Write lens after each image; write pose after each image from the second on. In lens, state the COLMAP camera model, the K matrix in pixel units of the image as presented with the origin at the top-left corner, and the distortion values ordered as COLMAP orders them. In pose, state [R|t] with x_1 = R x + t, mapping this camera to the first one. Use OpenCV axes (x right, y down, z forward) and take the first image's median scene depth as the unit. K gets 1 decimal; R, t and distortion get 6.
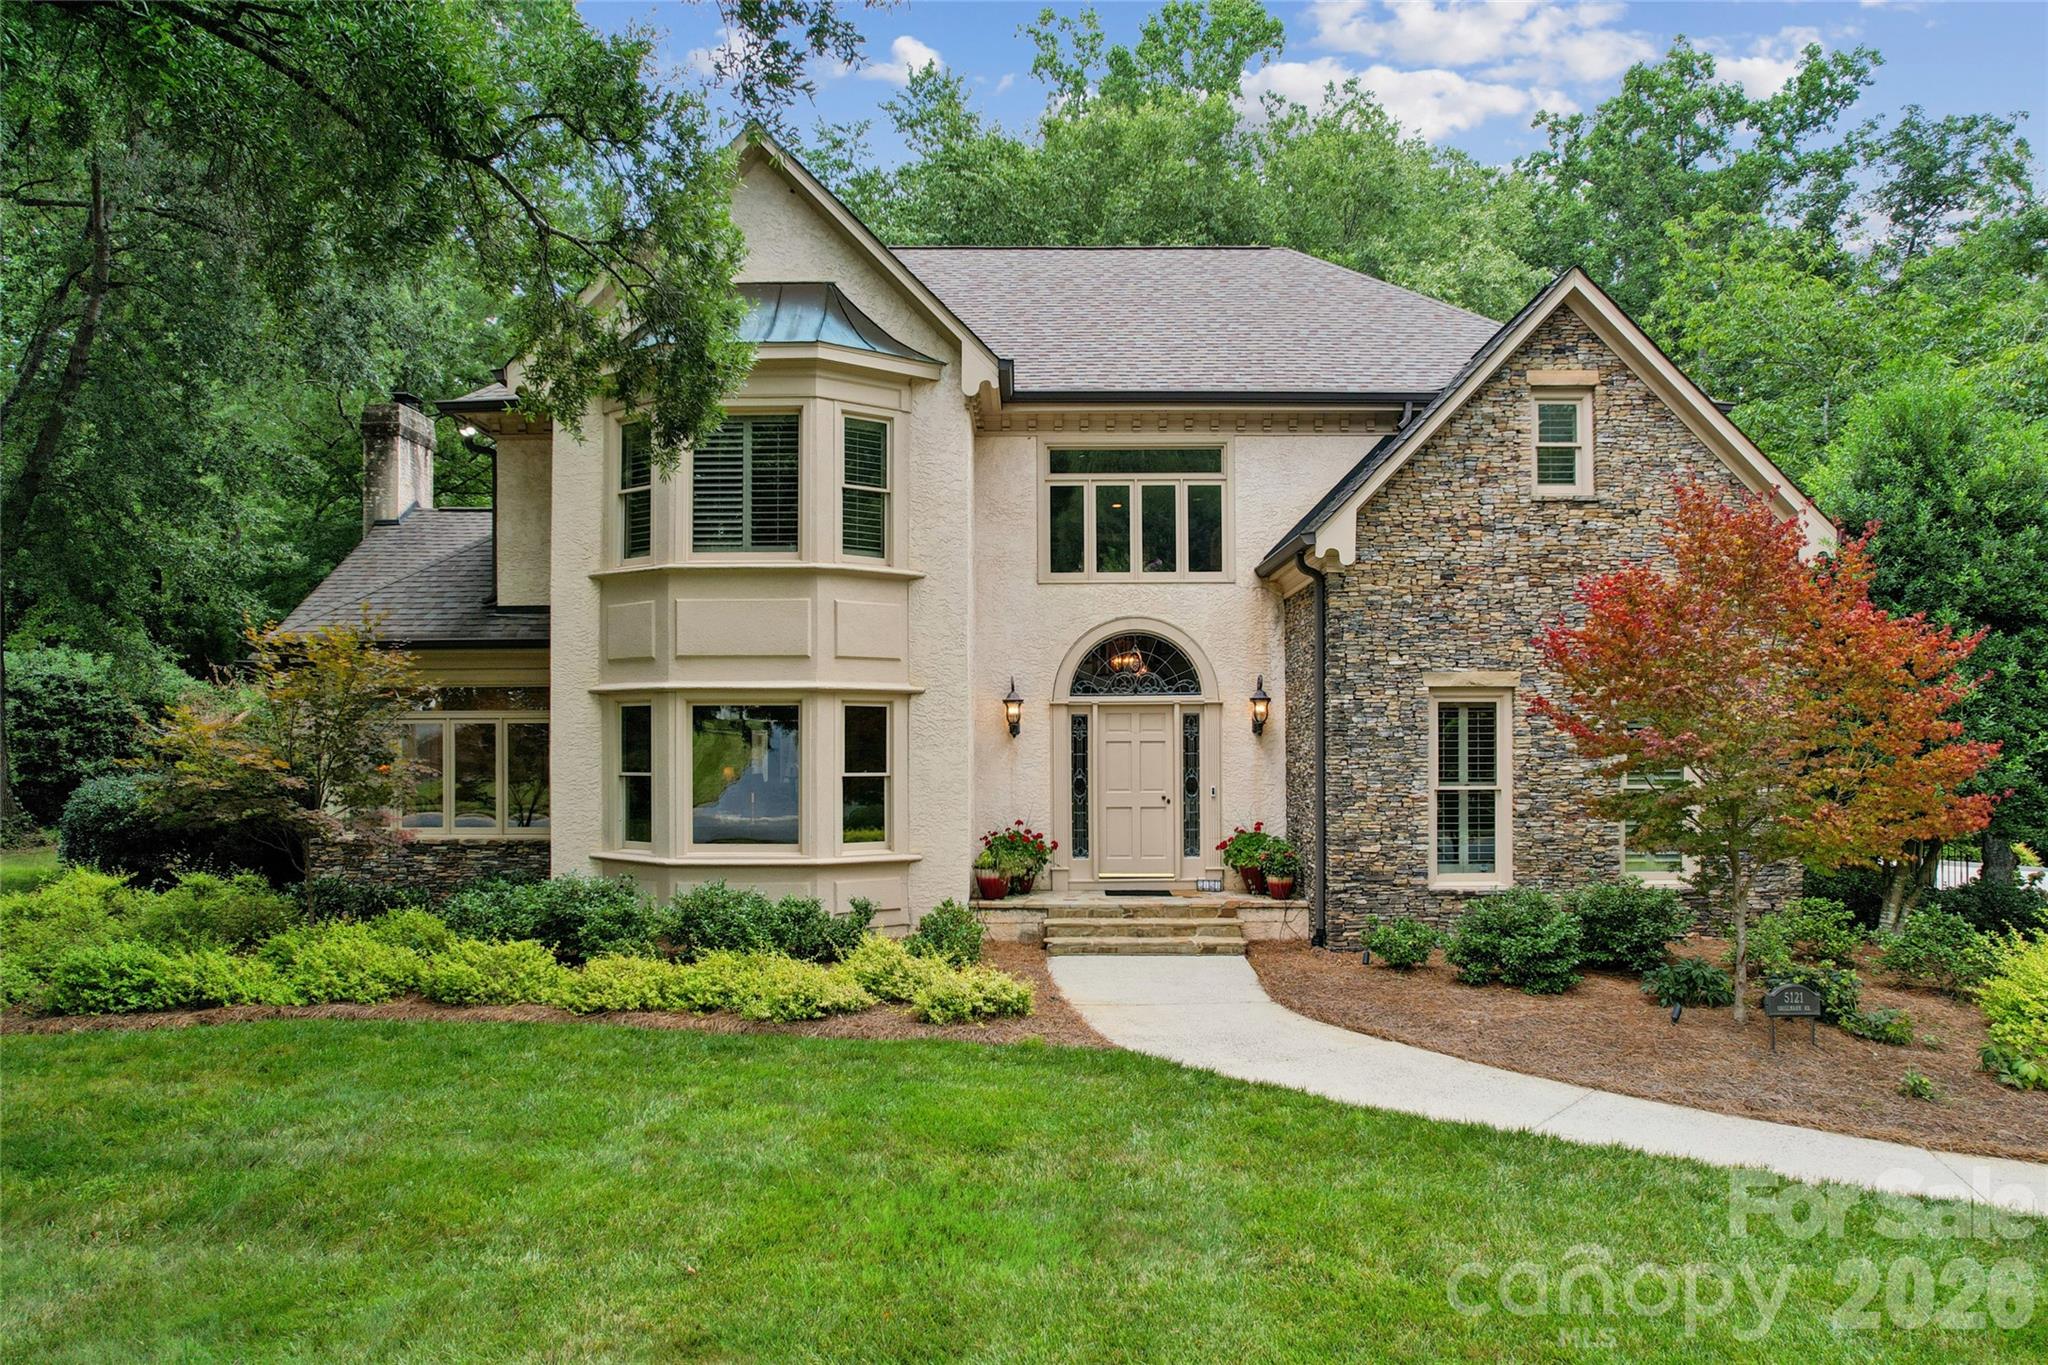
lens RADIAL K [[1276.8, 0, 1023.8], [0, 1276.8, 691.7], [0, 0, 1]] dist [0.004292, 0.000938]
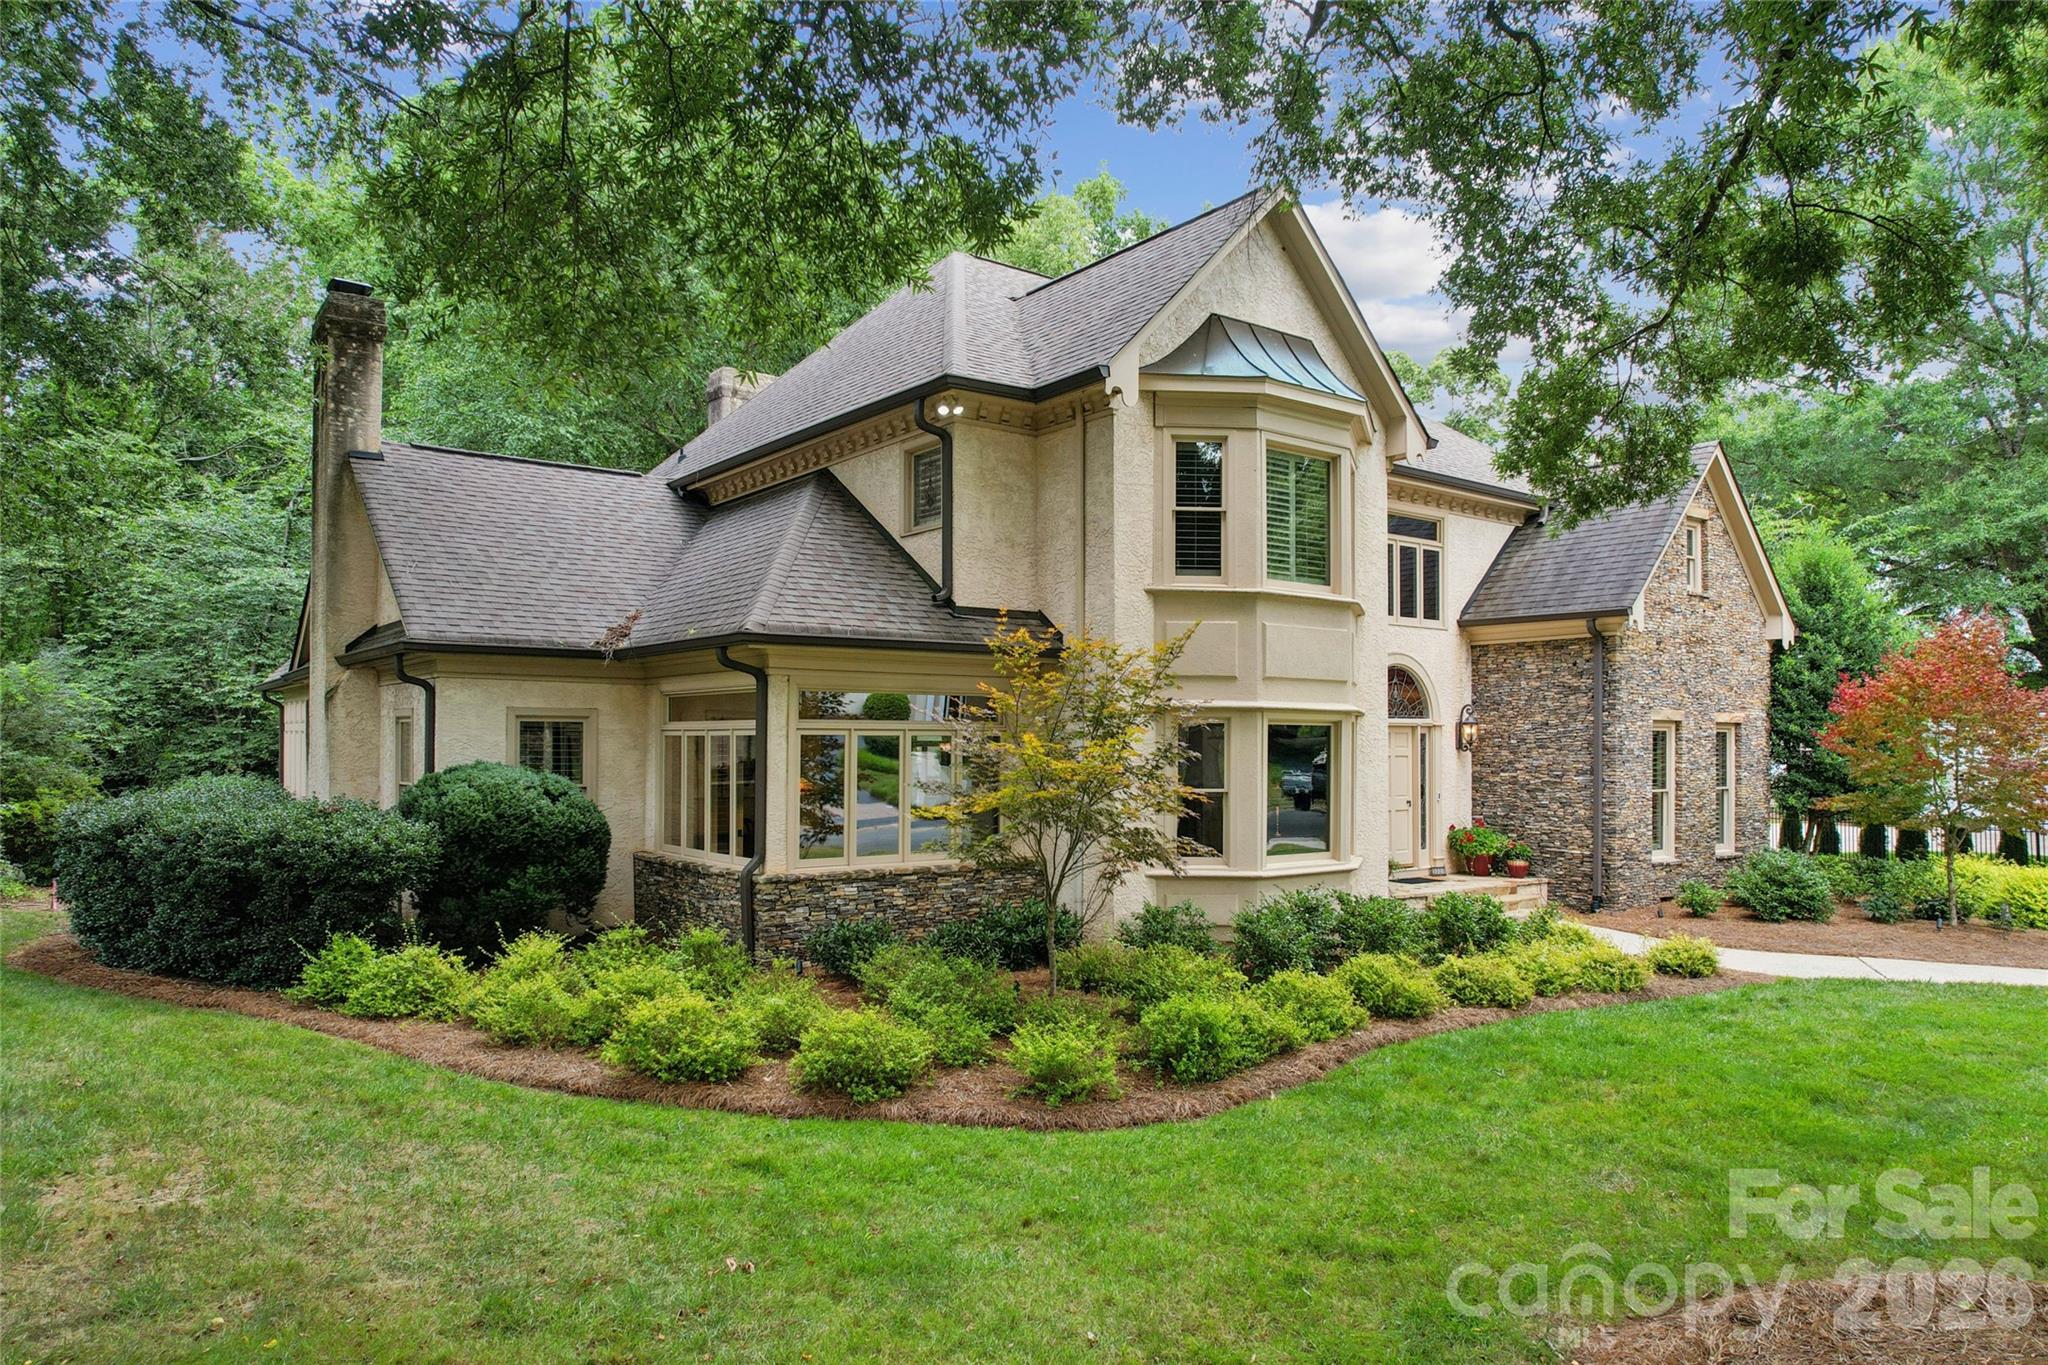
lens RADIAL K [[1276.8, 0, 1023.5], [0, 1276.8, 687.0], [0, 0, 1]] dist [0.004292, 0.000938]
pose [[0.788331, 0.031326, 0.614453, -0.947607], [-0.028849, 0.999487, -0.013944, 0.000978], [-0.614574, -0.006734, 0.788830, 0.263239]]
